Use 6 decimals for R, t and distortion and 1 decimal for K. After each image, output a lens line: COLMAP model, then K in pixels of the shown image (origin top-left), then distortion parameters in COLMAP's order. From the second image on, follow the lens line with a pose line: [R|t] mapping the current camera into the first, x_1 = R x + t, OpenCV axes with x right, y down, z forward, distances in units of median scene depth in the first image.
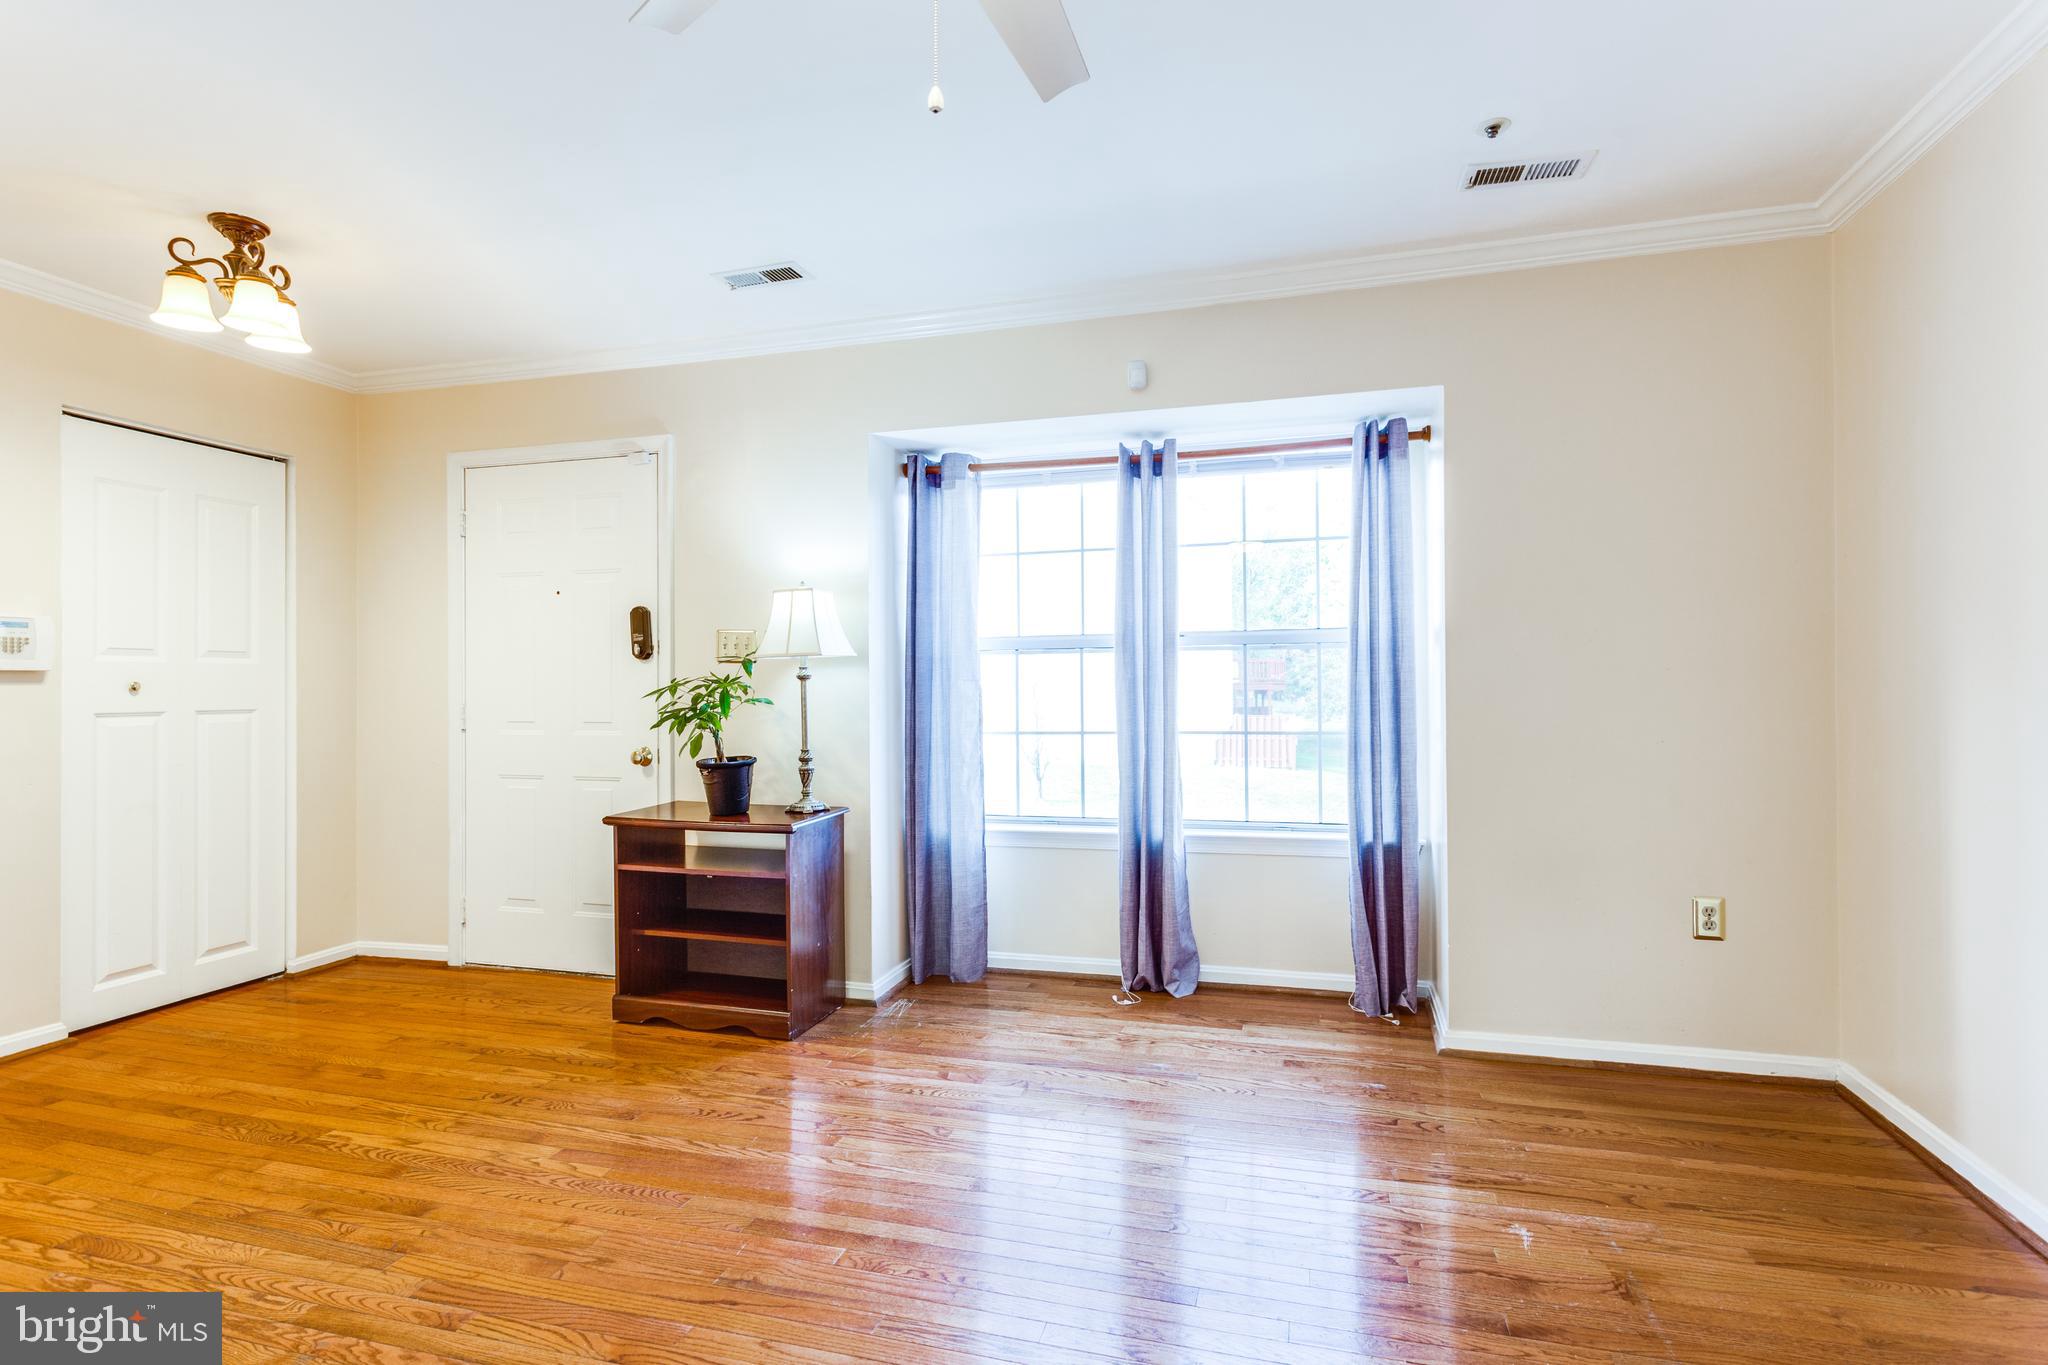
lens RADIAL K [[1008.1, 0, 1062.2], [0, 1008.1, 681.0], [0, 0, 1]] dist [0.014359, -0.005878]
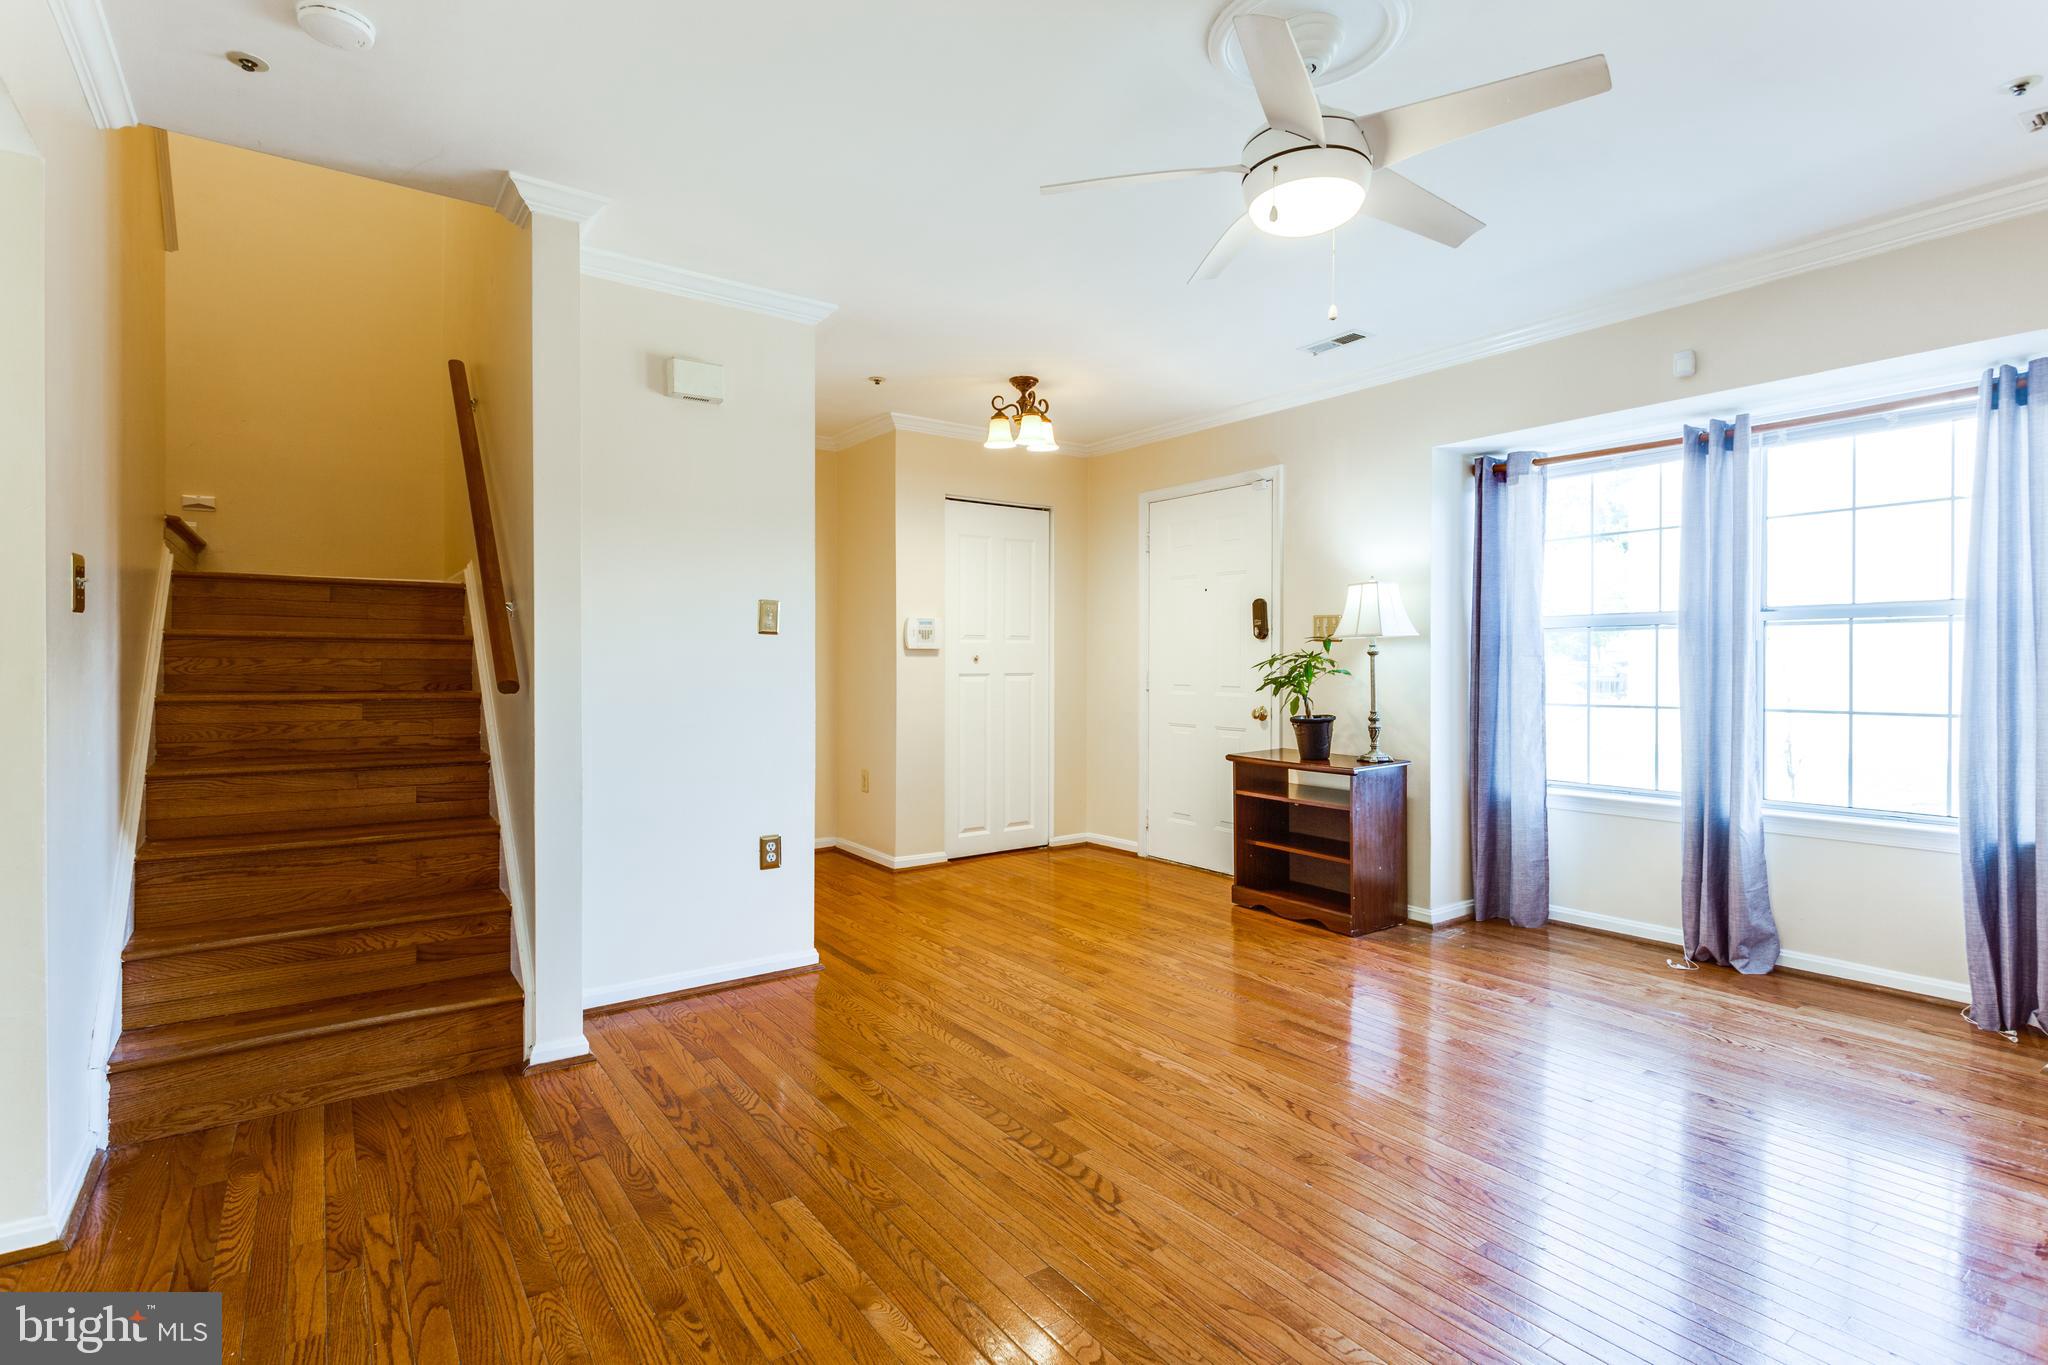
lens RADIAL K [[1008.1, 0, 1033.6], [0, 1008.1, 684.1], [0, 0, 1]] dist [0.014359, -0.005878]
pose [[0.776853, 0.020501, -0.629348, 0.222501], [-0.002859, 0.999574, 0.029032, -0.000783], [0.629675, -0.020754, 0.776581, -0.249885]]
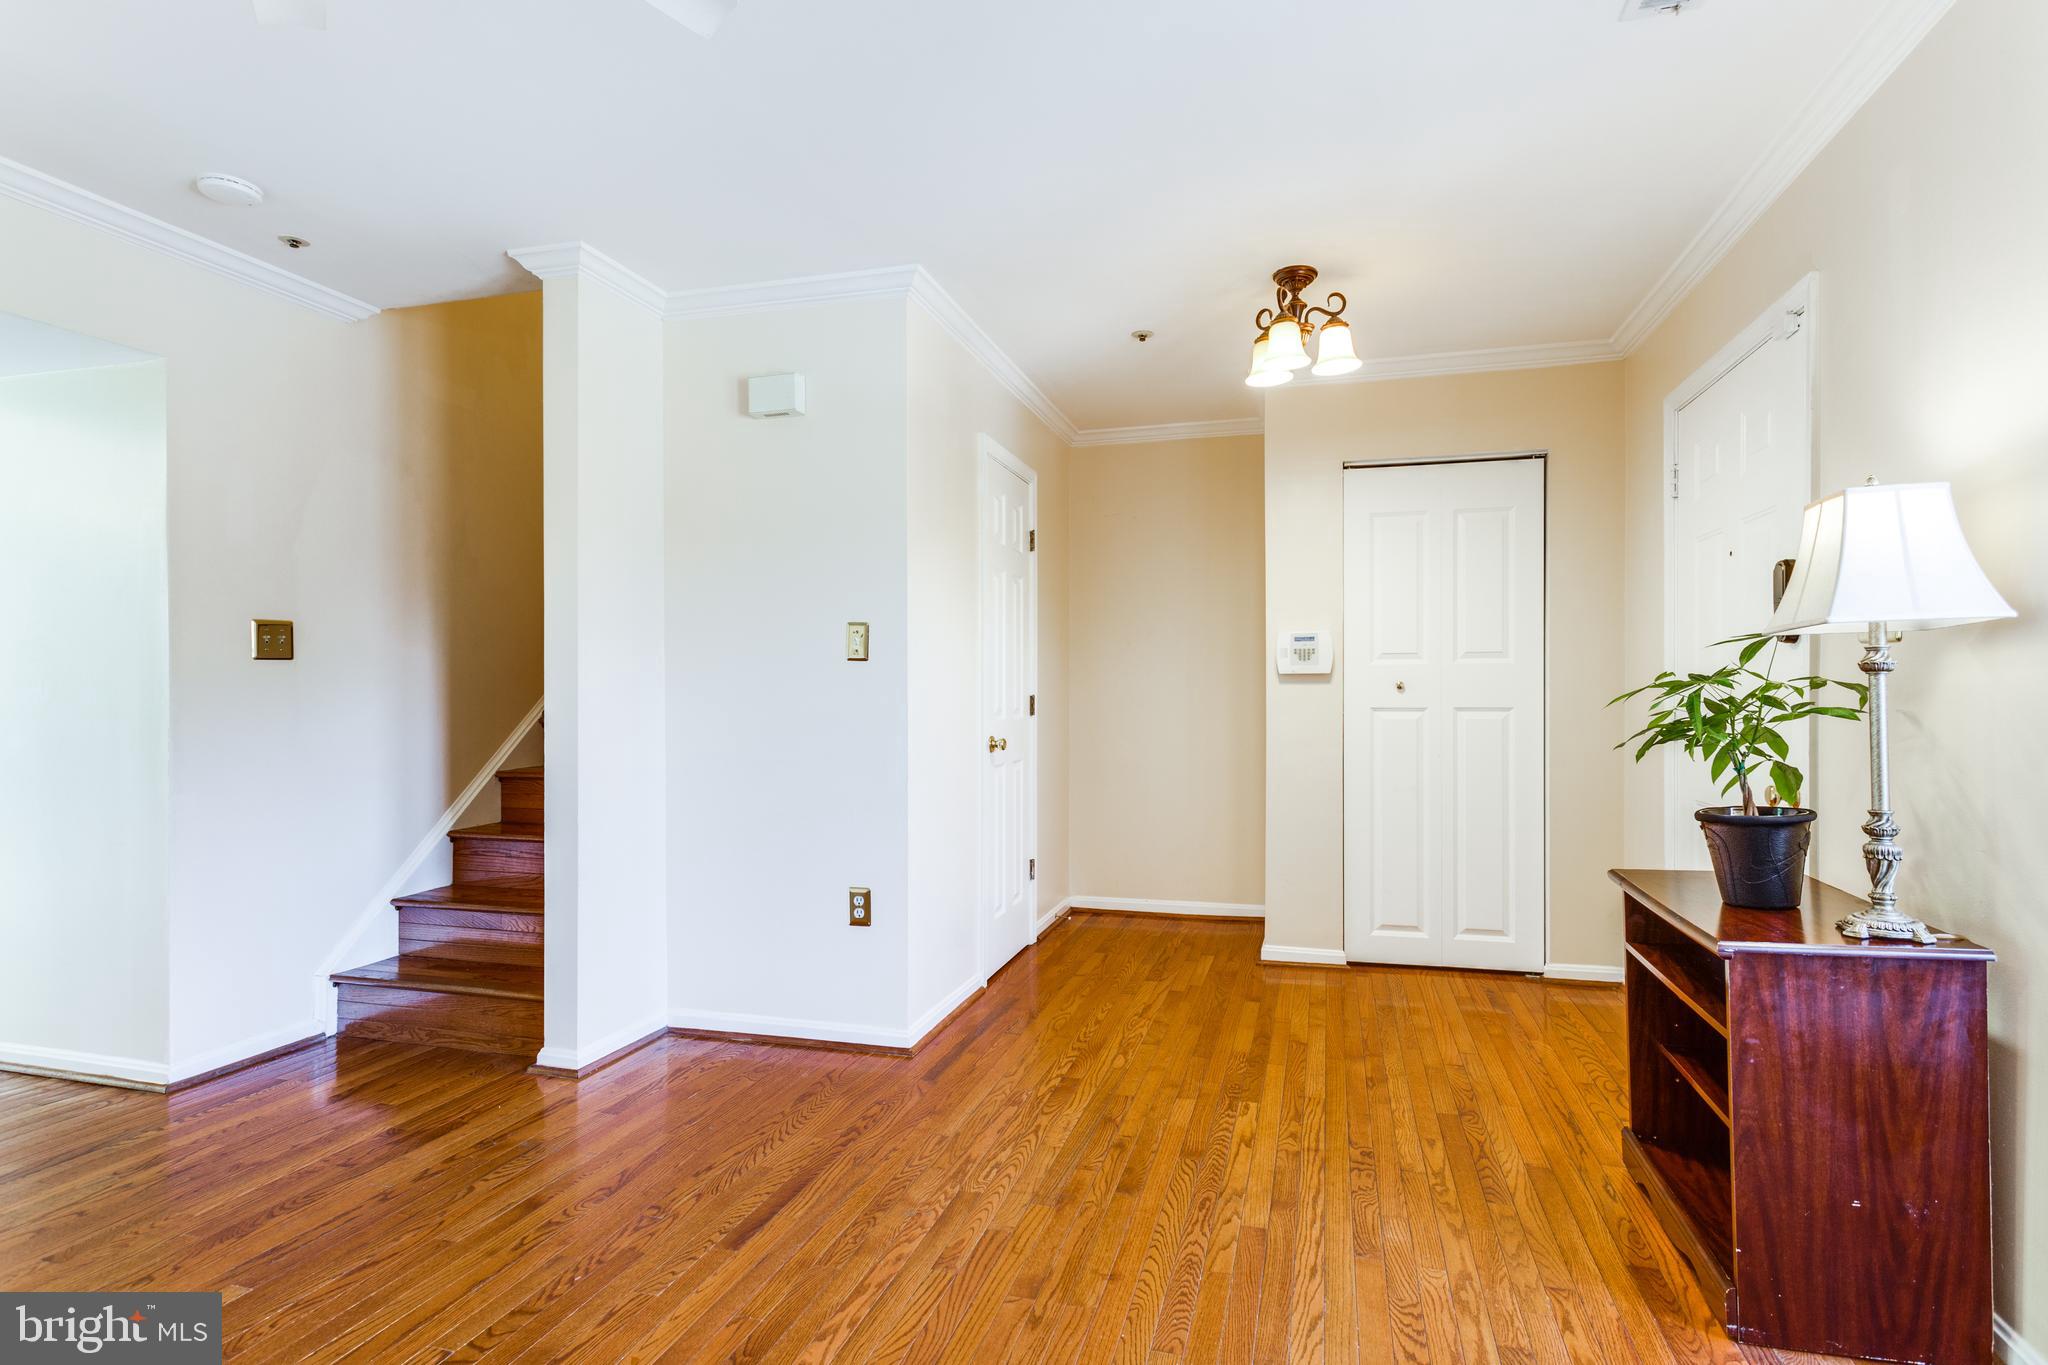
lens RADIAL K [[1008.1, 0, 1029.1], [0, 1008.1, 695.8], [0, 0, 1]] dist [0.014359, -0.005878]
pose [[-0.011669, 0.010663, -0.999875, 0.283523], [0.006238, 0.999924, 0.010591, 0.002180], [0.999912, -0.006113, -0.011734, 0.643281]]
